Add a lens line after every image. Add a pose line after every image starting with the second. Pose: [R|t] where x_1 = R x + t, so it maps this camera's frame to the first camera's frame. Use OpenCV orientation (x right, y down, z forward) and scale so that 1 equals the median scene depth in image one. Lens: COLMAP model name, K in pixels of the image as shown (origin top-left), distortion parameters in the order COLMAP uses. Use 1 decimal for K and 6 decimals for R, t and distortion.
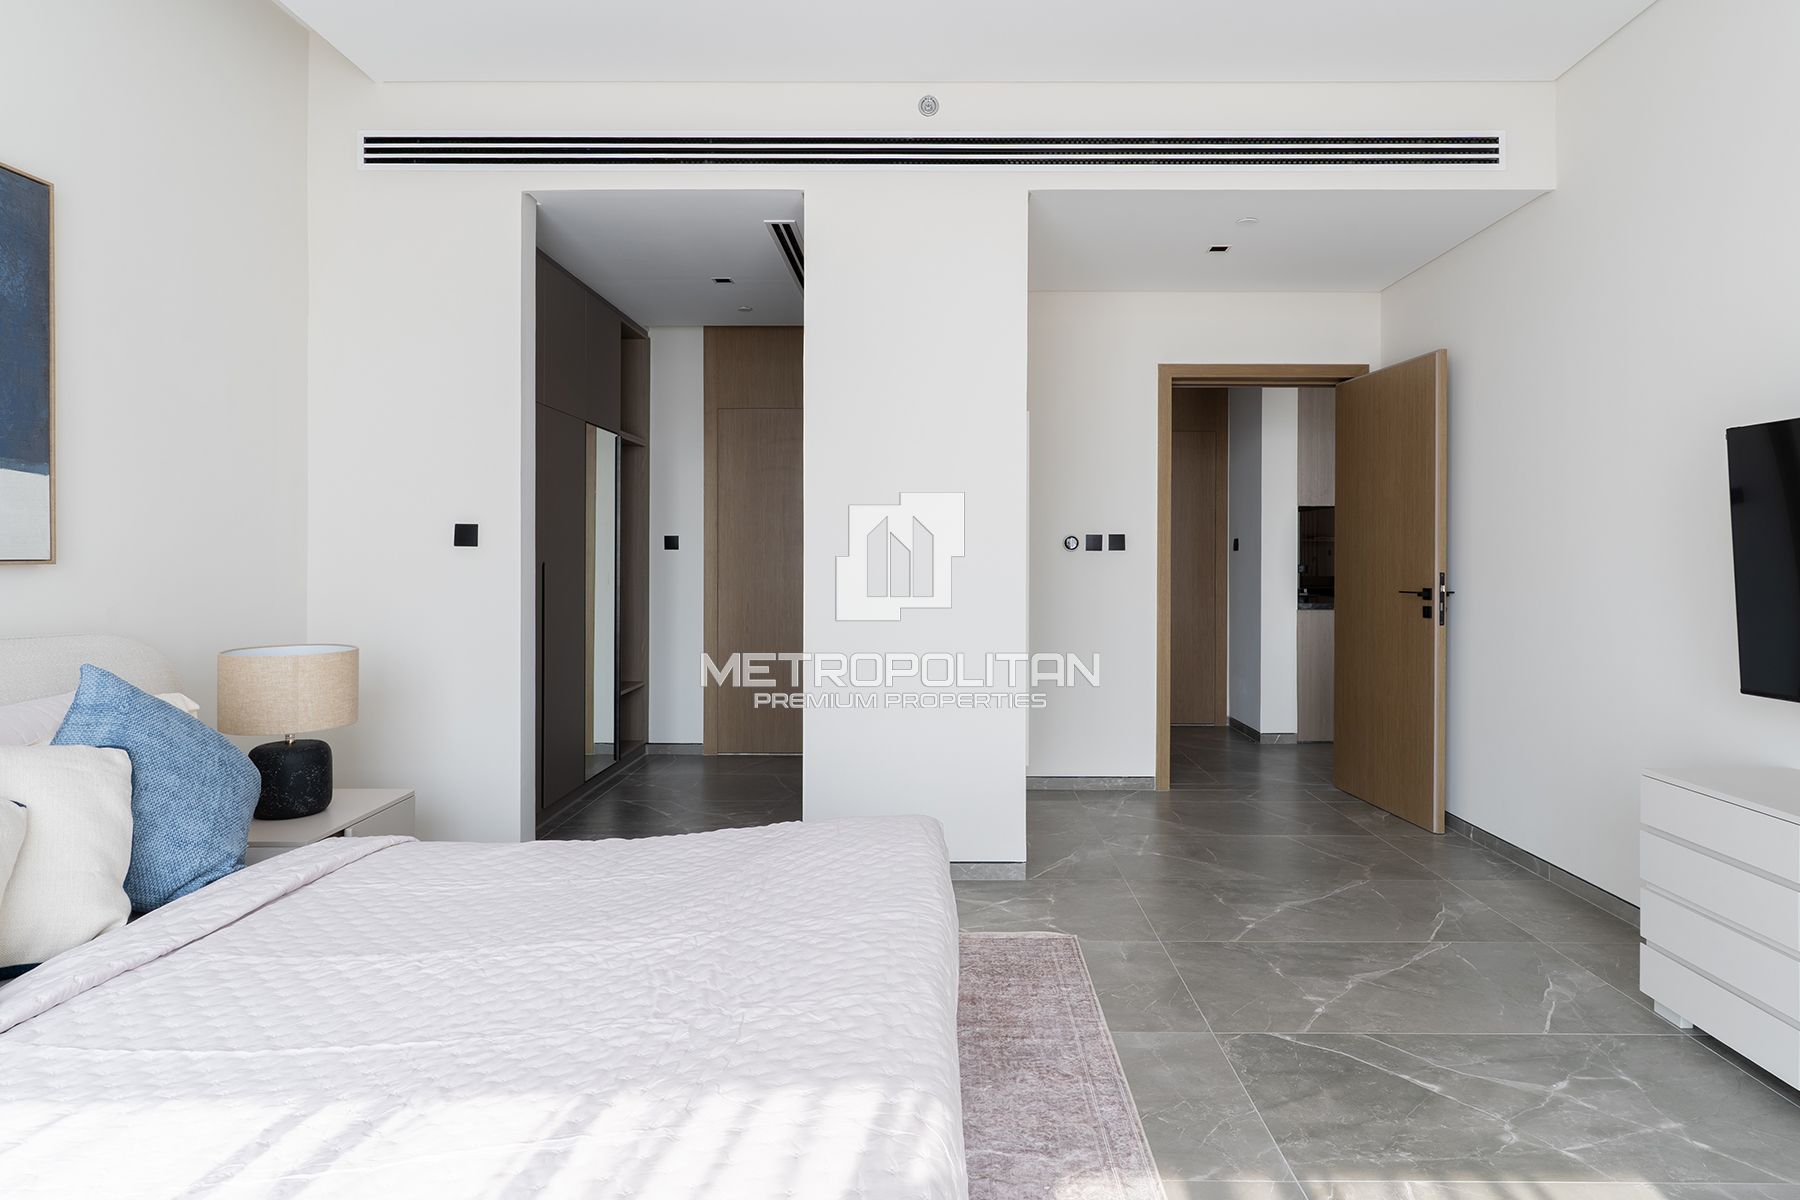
lens RADIAL K [[990.5, 0, 937.1], [0, 990.5, 551.6], [0, 0, 1]] dist [0.005338, -0.001062]
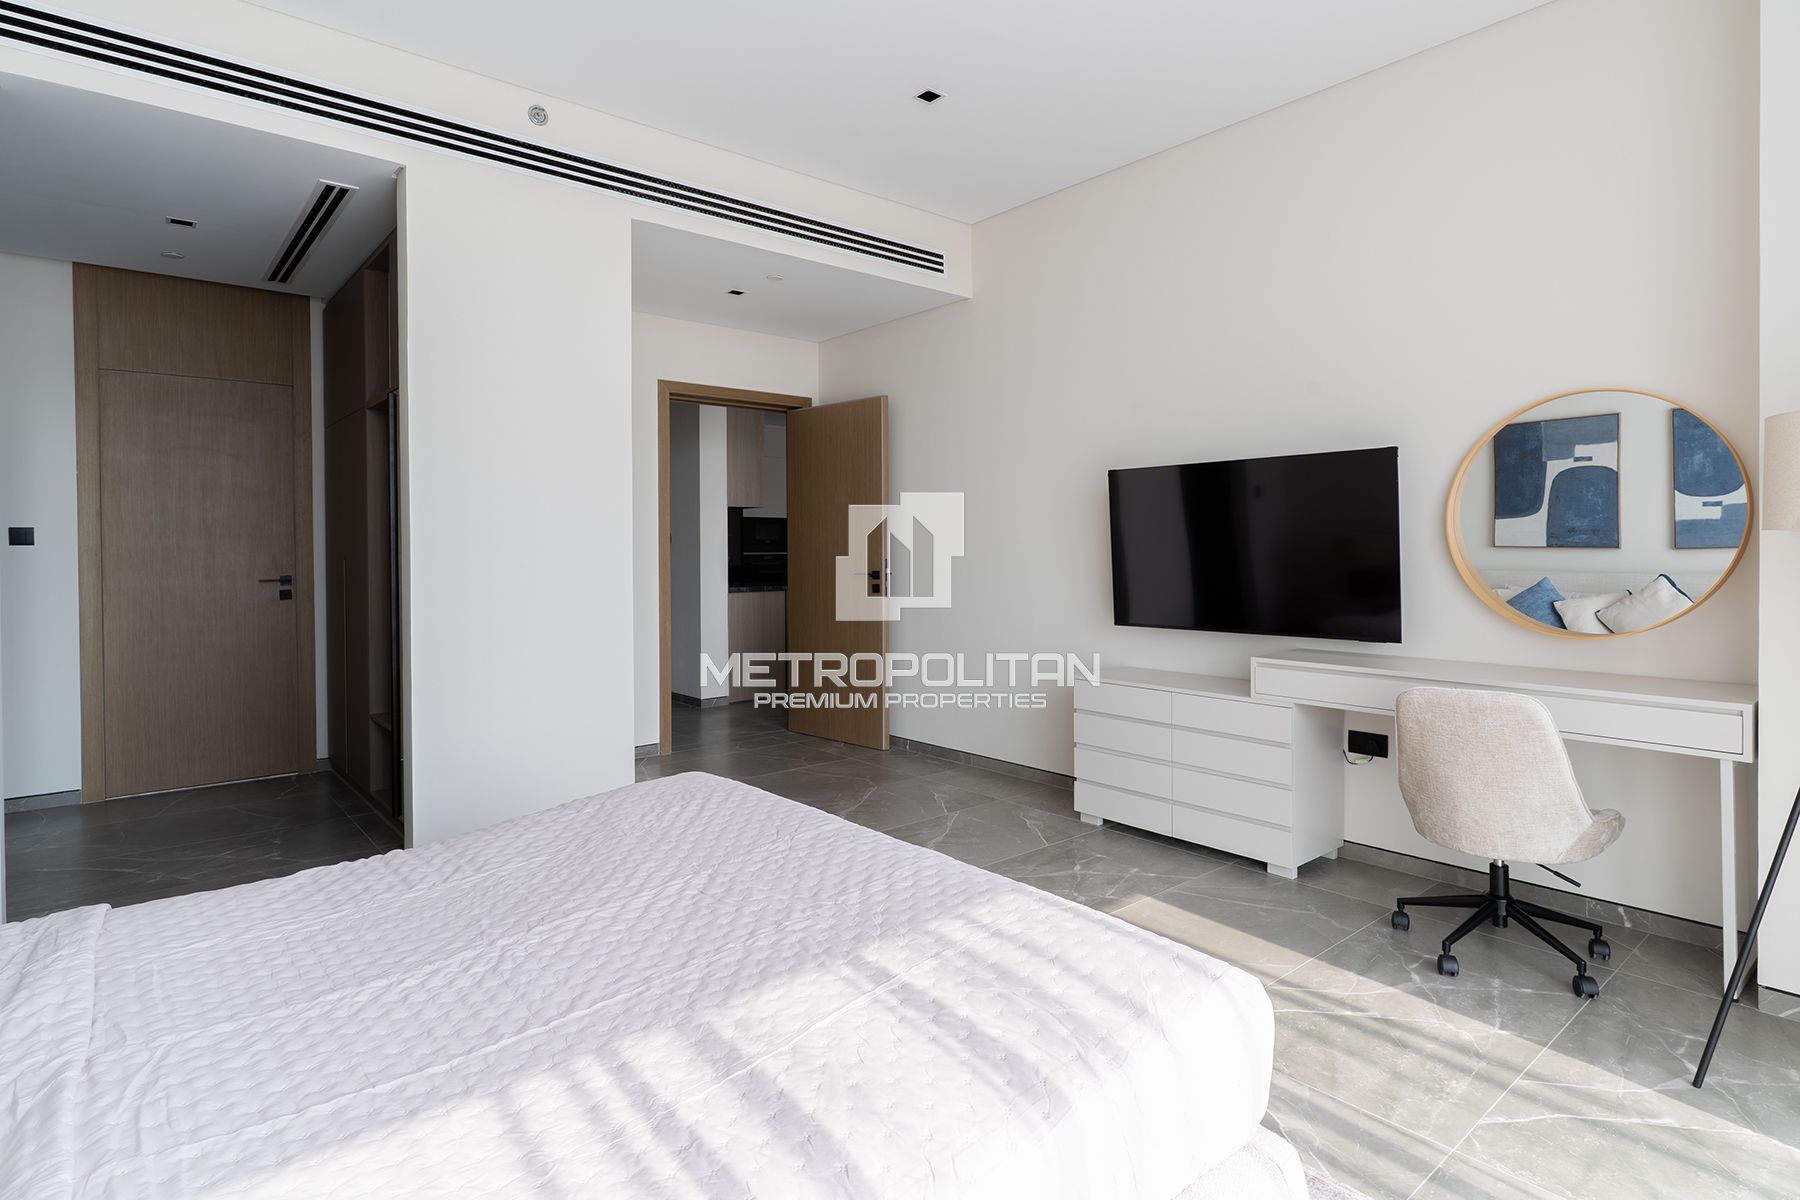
lens RADIAL K [[931.0, 0, 904.4], [0, 931.0, 549.9], [0, 0, 1]] dist [0.000467, -0.000032]
pose [[0.761090, -0.007954, 0.648598, -0.536813], [0.004950, 0.999967, 0.006454, 0.001001], [-0.648628, -0.001701, 0.761104, 0.014290]]
